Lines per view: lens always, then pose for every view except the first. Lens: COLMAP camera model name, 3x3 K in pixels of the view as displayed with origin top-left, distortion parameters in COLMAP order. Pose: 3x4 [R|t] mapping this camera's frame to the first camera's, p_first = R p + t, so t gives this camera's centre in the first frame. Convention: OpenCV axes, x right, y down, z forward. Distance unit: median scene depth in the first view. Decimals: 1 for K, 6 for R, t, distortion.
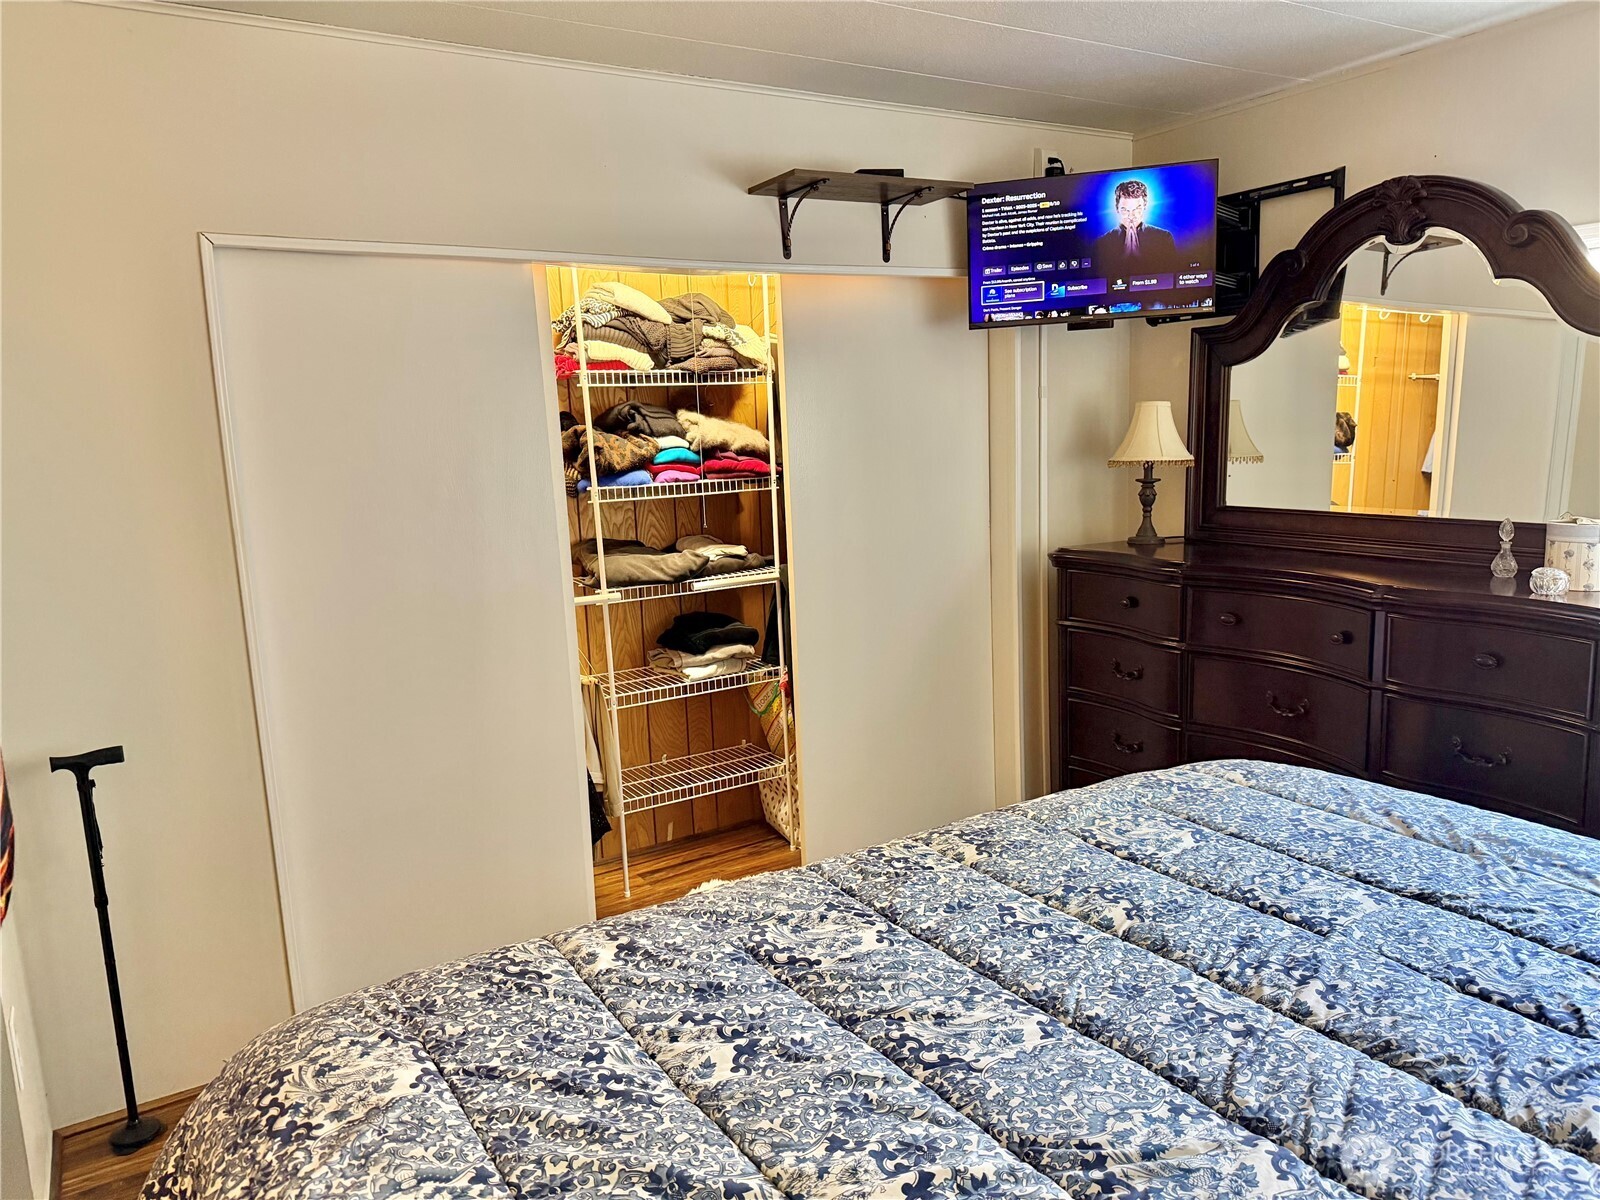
lens RADIAL K [[1131.1, 0, 800.0], [0, 1131.1, 600.0], [0, 0, 1]] dist [-0.016709, 0.000195]
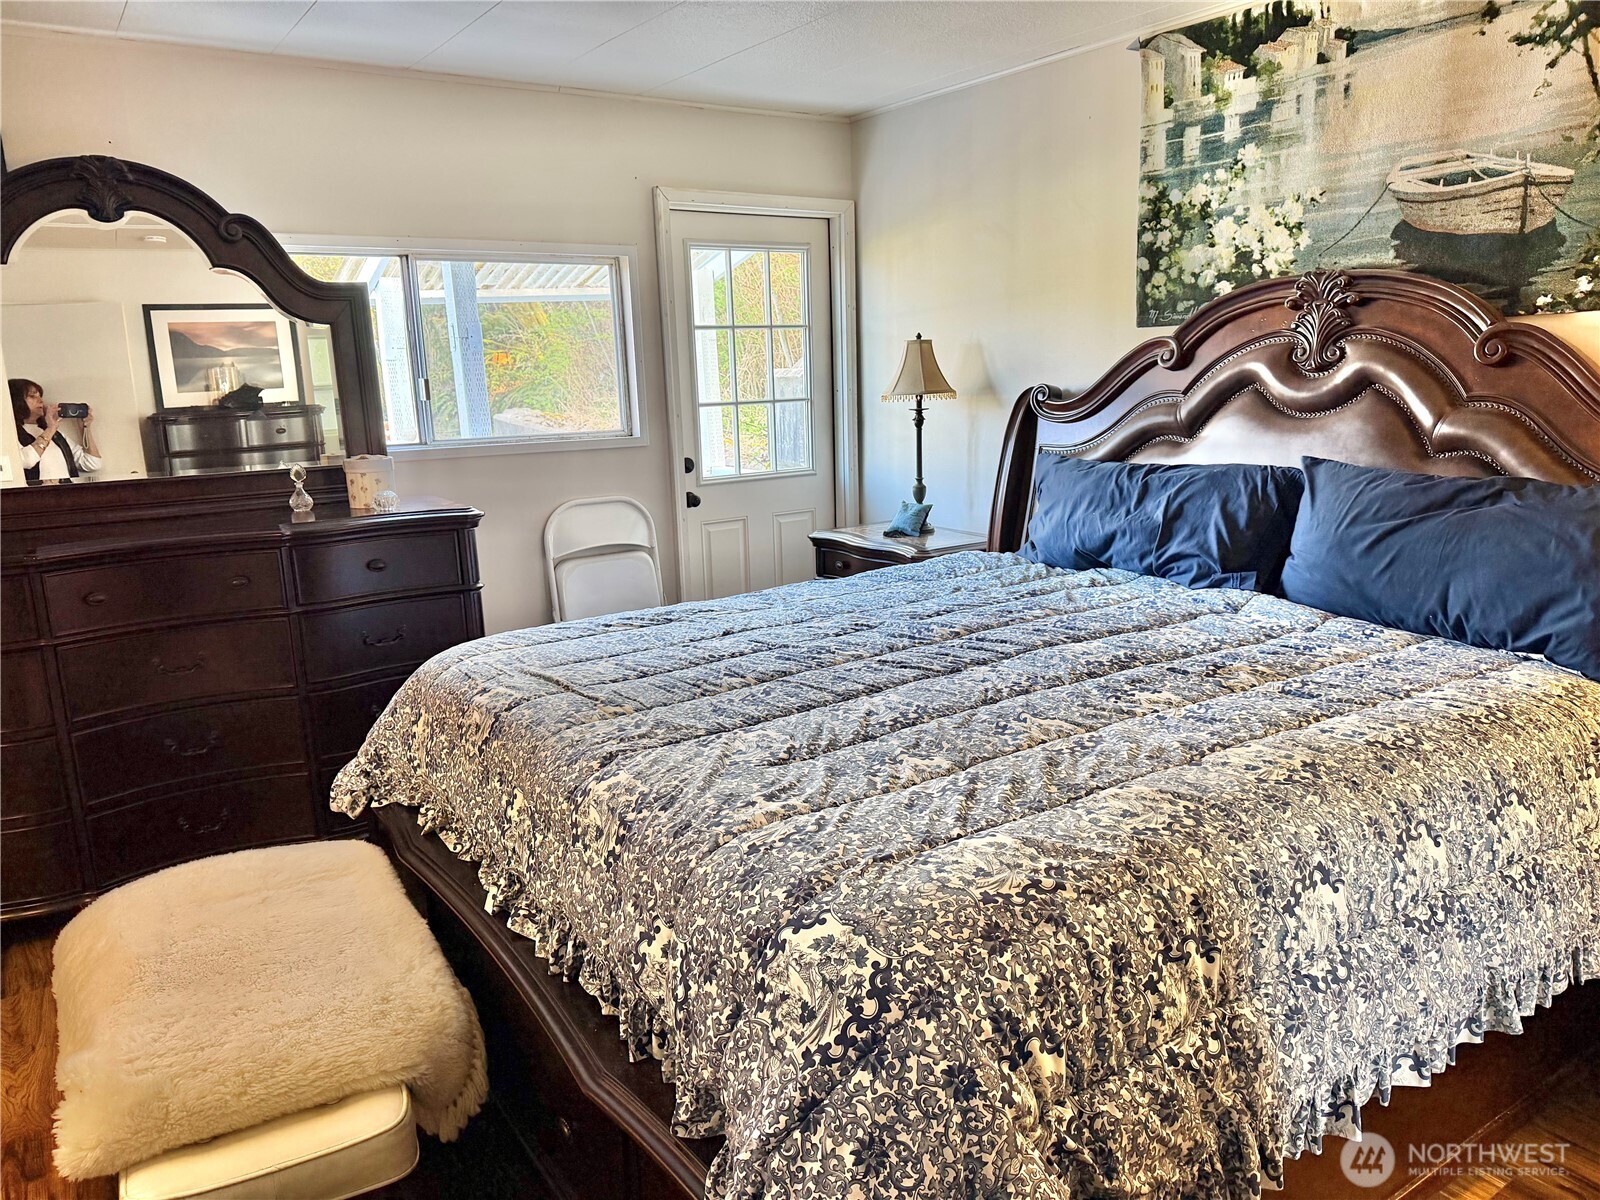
lens RADIAL K [[1190.0, 0, 800.0], [0, 1190.0, 600.0], [0, 0, 1]] dist [-0.000159, 0.000179]
pose [[-0.066138, -0.168310, 0.983513, -1.211442], [0.194029, 0.964687, 0.178136, -0.089750], [-0.978764, 0.202611, -0.031146, 0.887664]]
